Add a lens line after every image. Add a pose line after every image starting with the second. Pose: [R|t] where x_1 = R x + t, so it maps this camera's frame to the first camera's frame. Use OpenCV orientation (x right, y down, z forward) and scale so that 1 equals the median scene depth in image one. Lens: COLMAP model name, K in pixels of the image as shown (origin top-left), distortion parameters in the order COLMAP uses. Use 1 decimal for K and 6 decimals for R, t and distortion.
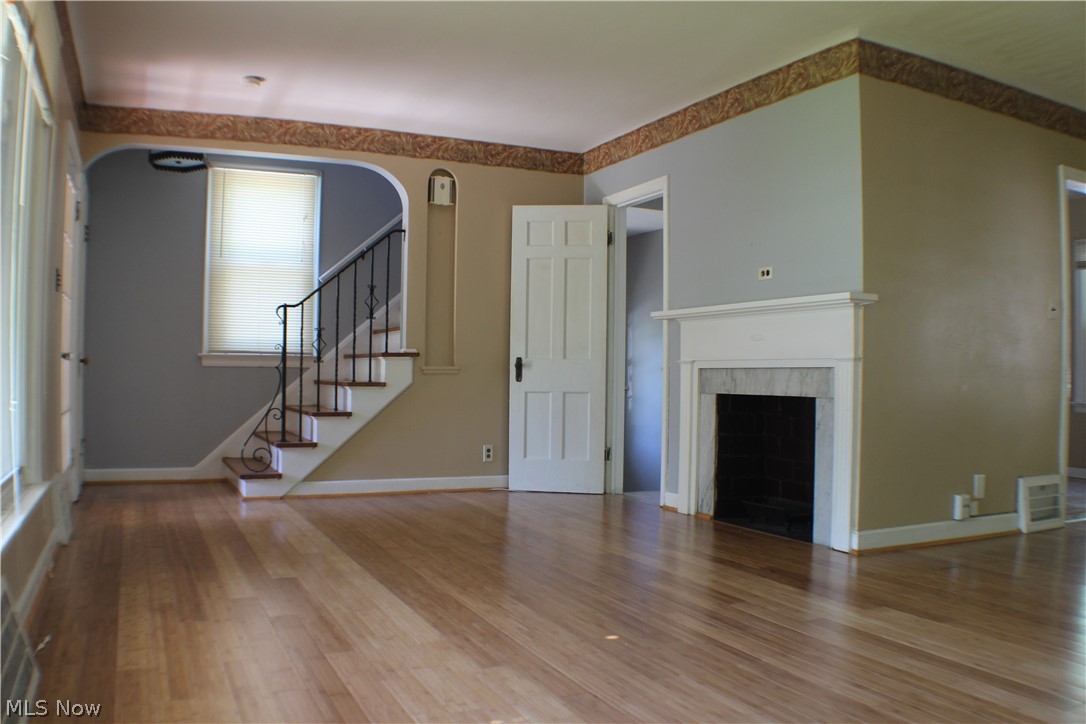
lens RADIAL K [[903.3, 0, 517.7], [0, 903.3, 376.0], [0, 0, 1]] dist [-0.233836, 0.097855]
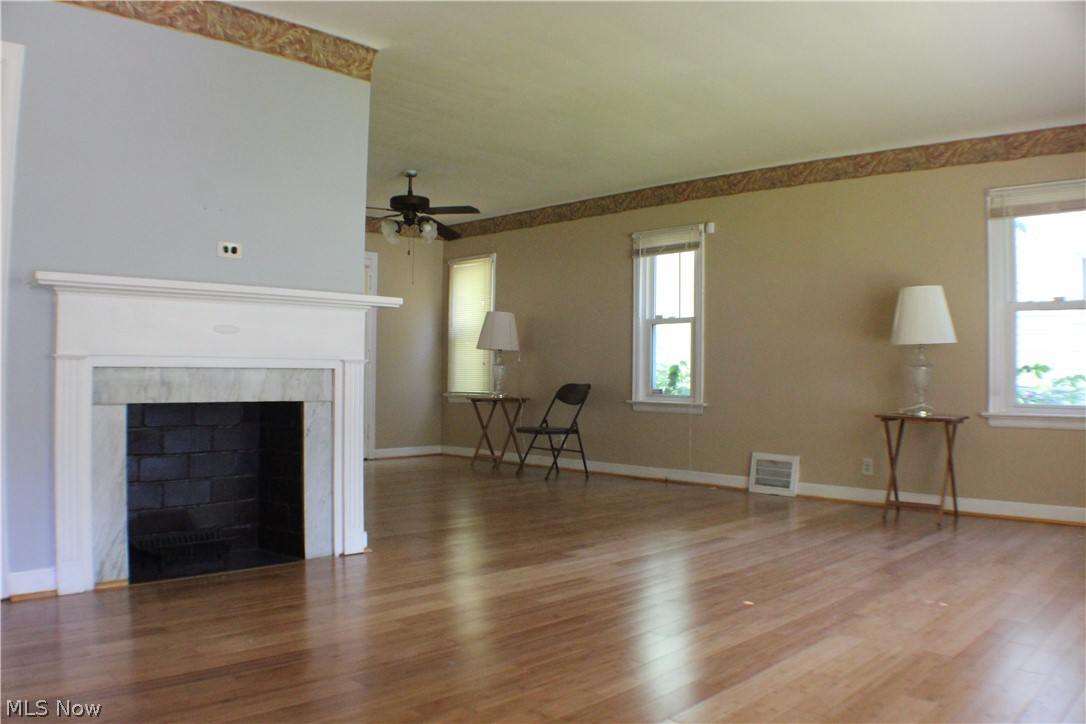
lens RADIAL K [[853.9, 0, 504.1], [0, 853.9, 362.8], [0, 0, 1]] dist [-0.173784, 0.001388]
pose [[-0.335948, -0.003520, 0.941874, -0.610381], [-0.012626, 0.999920, -0.000766, -0.019025], [-0.941796, -0.012149, -0.335966, 1.196807]]
